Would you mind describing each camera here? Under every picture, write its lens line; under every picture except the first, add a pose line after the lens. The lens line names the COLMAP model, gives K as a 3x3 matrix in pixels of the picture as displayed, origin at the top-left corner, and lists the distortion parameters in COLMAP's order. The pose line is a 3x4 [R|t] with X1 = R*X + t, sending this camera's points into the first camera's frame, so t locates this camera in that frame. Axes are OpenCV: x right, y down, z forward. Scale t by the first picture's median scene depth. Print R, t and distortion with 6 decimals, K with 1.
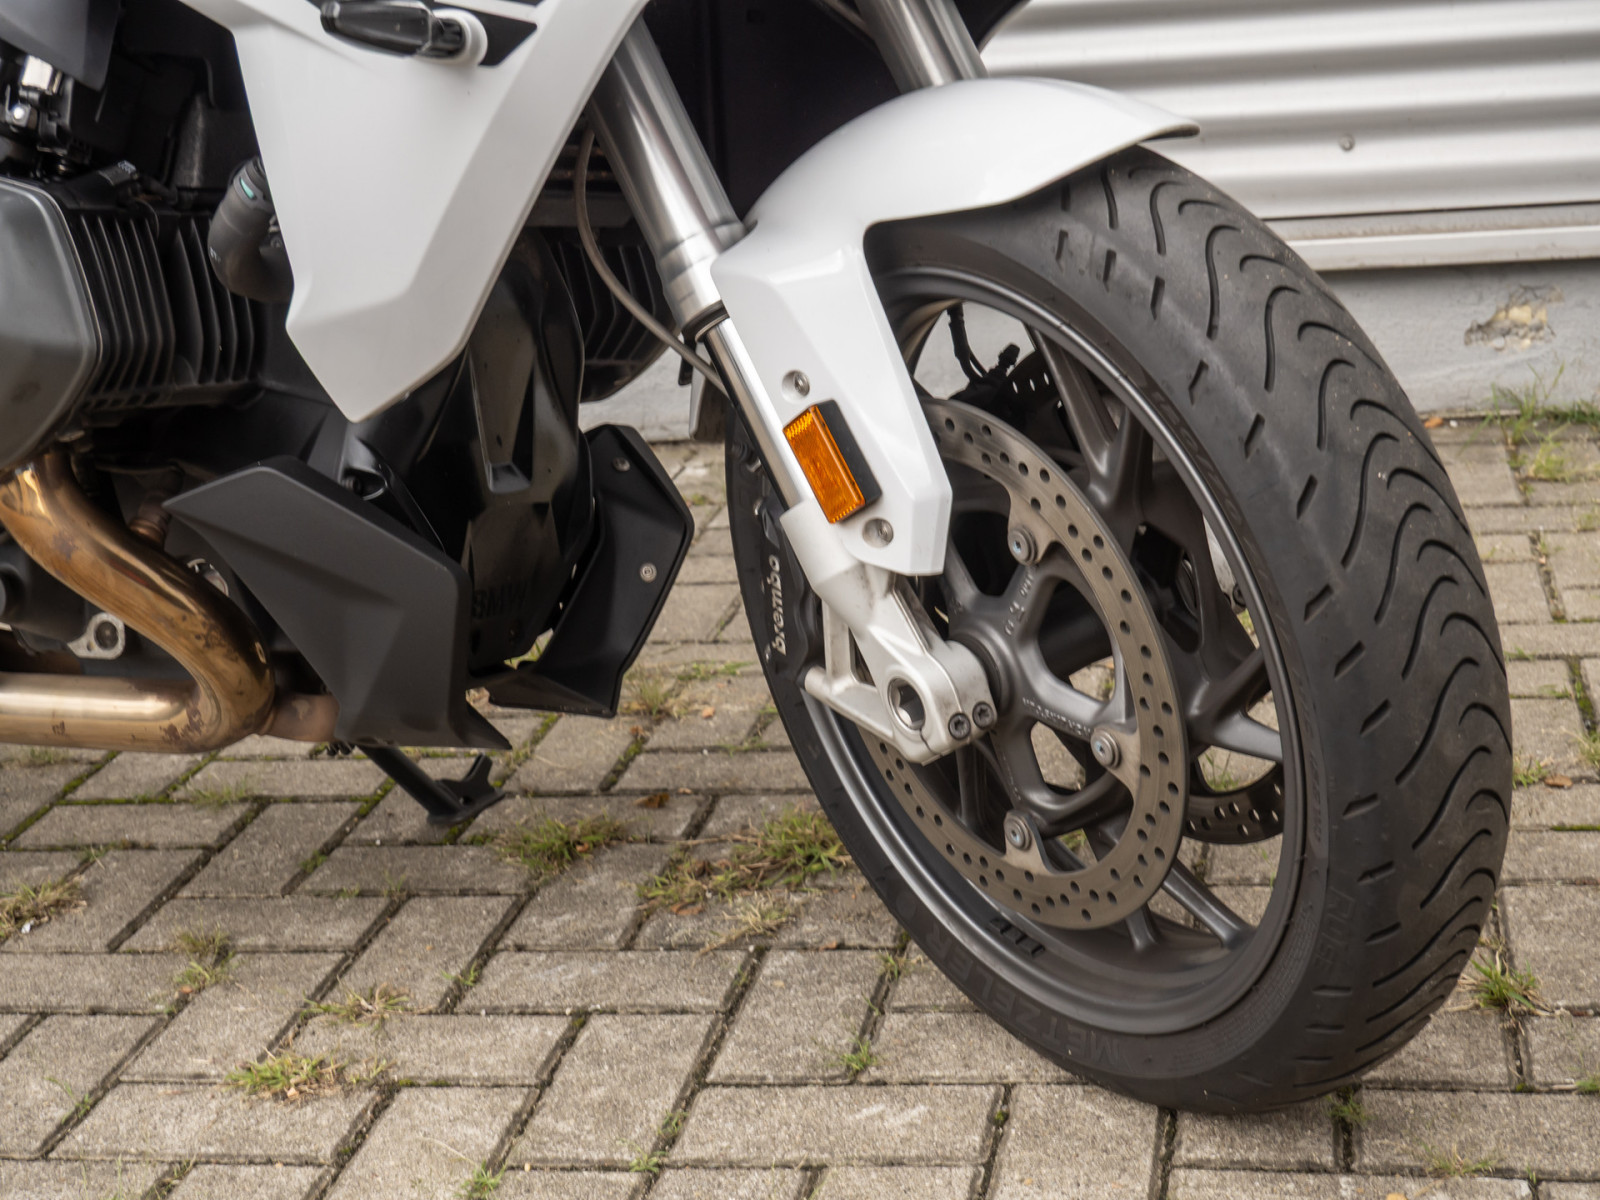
lens RADIAL K [[2549.8, 0, 798.6], [0, 2549.8, 648.2], [0, 0, 1]] dist [0.035928, -0.029015]
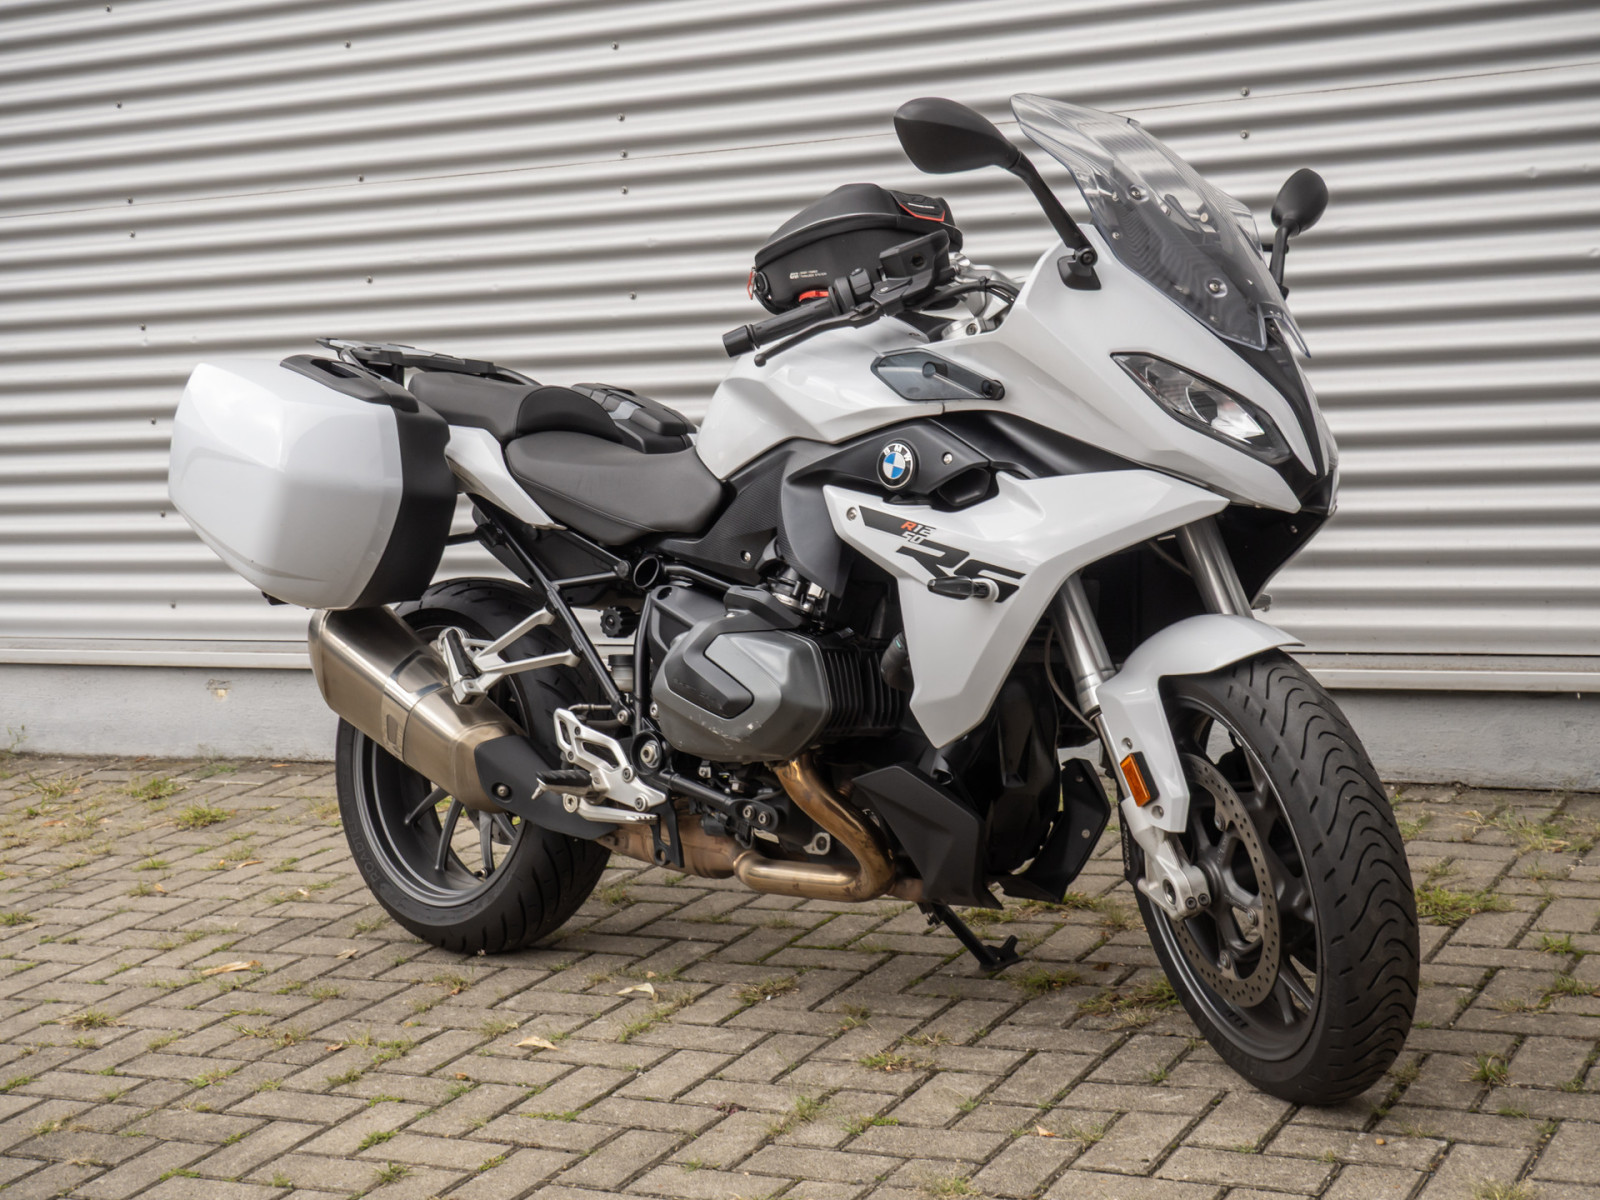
lens RADIAL K [[2456.6, 0, 799.7], [0, 2456.6, 607.4], [0, 0, 1]] dist [0.042034, -0.027351]
pose [[0.959980, 0.047679, -0.275980, 0.267288], [-0.088572, 0.986511, -0.137660, 0.086348], [0.265694, 0.156594, 0.951254, -0.982699]]
